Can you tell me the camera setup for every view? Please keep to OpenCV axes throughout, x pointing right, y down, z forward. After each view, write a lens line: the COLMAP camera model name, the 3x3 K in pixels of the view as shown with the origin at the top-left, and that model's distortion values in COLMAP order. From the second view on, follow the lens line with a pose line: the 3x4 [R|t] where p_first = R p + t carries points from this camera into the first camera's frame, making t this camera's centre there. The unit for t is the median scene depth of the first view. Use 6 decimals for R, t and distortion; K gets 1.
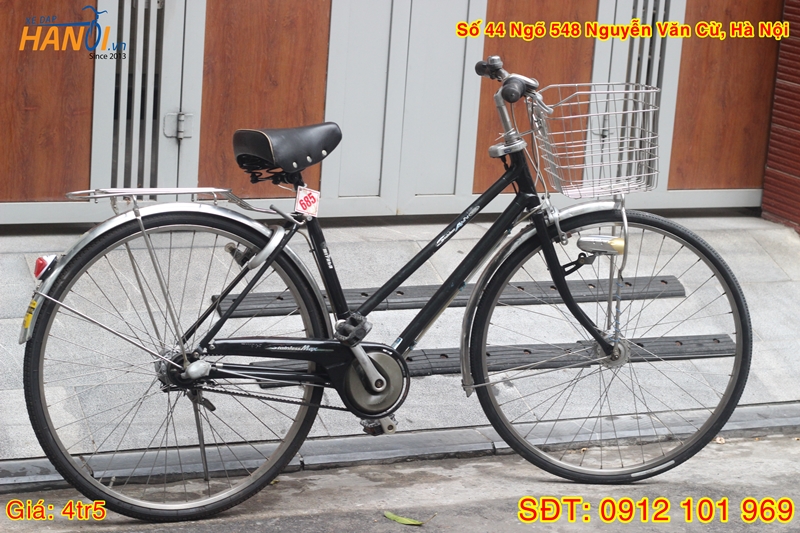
lens RADIAL K [[1852.0, 0, 400.0], [0, 1852.0, 266.5], [0, 0, 1]] dist [-0.104476, -0.125469]
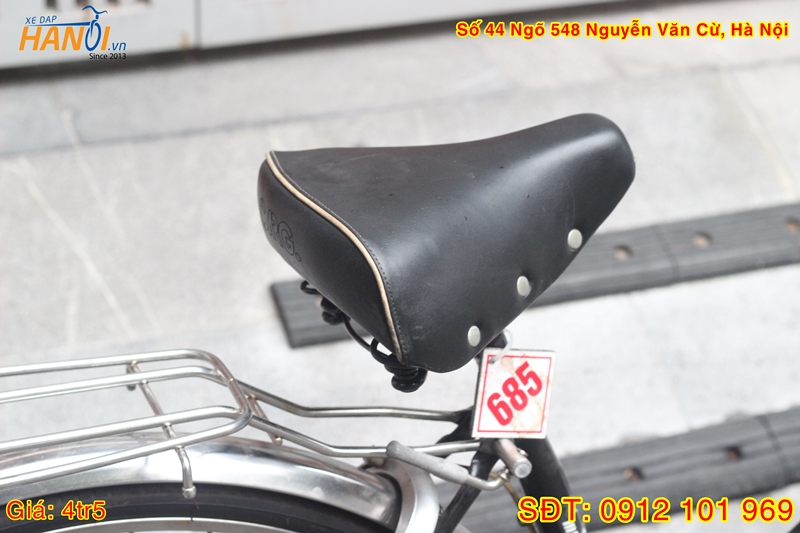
lens RADIAL K [[1932.7, 0, 400.0], [0, 1932.7, 266.5], [0, 0, 1]] dist [-0.126419, -0.082250]
pose [[0.996666, 0.013459, -0.080467, -0.041728], [0.011126, 0.954663, 0.297480, -0.140106], [0.080823, -0.297383, 0.951331, 0.679120]]
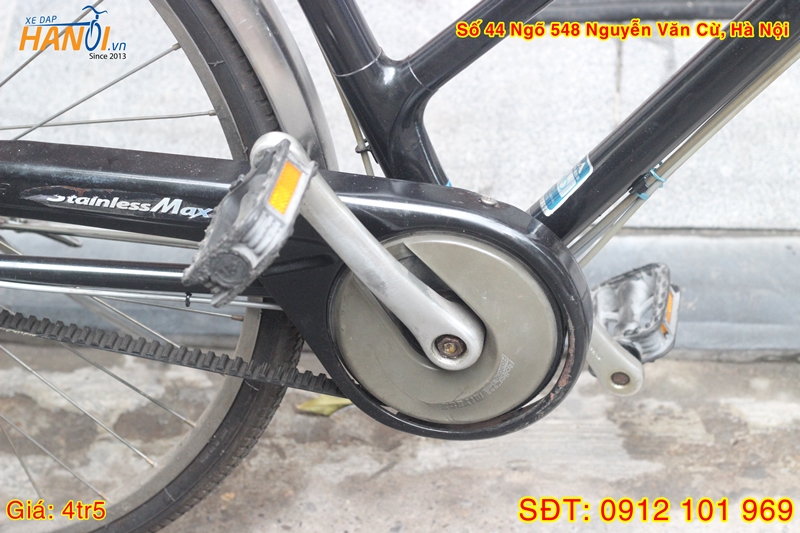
lens RADIAL K [[1932.7, 0, 400.0], [0, 1932.7, 266.5], [0, 0, 1]] dist [-0.126419, -0.082250]
pose [[0.841381, 0.234216, -0.487053, 0.113996], [0.029452, 0.880001, 0.474058, -0.079069], [0.539639, -0.413208, 0.733518, 0.766096]]
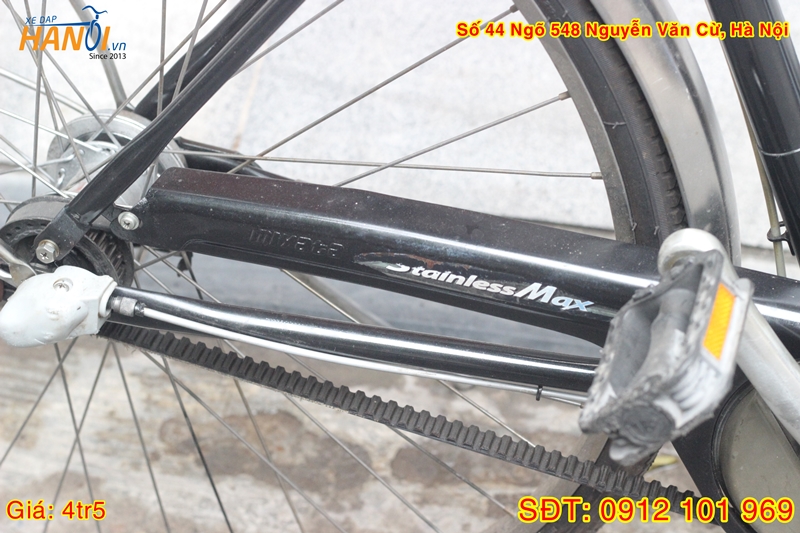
lens RADIAL K [[1932.7, 0, 400.0], [0, 1932.7, 266.5], [0, 0, 1]] dist [-0.126419, -0.082250]
pose [[0.776261, 0.343473, -0.528626, 0.055447], [-0.004975, 0.841852, 0.539686, -0.080406], [0.630393, -0.416307, 0.655205, 0.798000]]
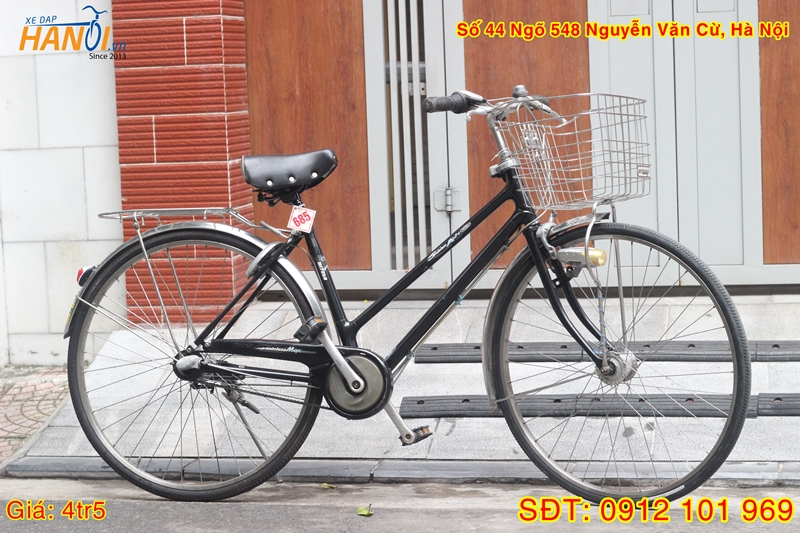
lens RADIAL K [[1852.0, 0, 400.0], [0, 1852.0, 266.5], [0, 0, 1]] dist [-0.104476, -0.125469]
pose [[0.798982, -0.038265, -0.600136, 0.636984], [-0.043958, 0.991587, -0.121748, 0.120874], [0.599746, 0.123655, 0.790578, 0.148828]]
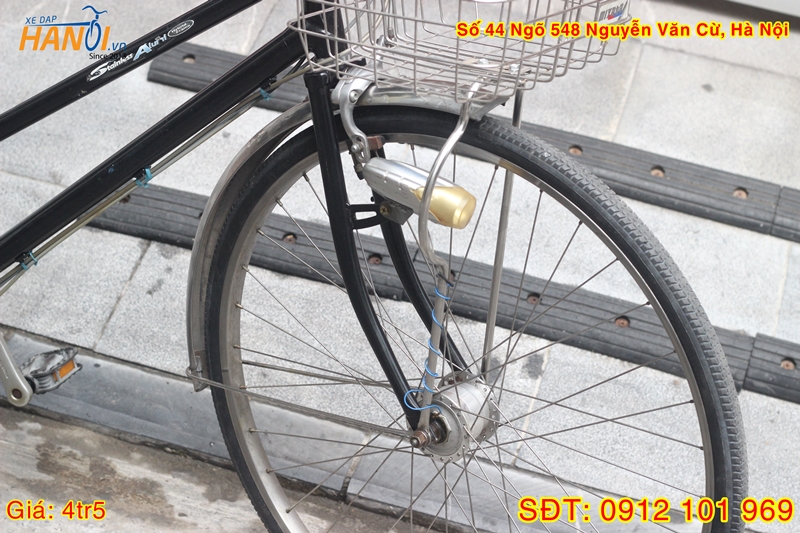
lens RADIAL K [[1894.1, 0, 400.0], [0, 1894.1, 266.5], [0, 0, 1]] dist [-0.119731, 0.241197]
pose [[0.780100, 0.346844, -0.520714, 0.338965], [-0.230406, 0.933041, 0.276312, -0.114551], [0.581685, -0.095575, 0.807780, 0.651382]]
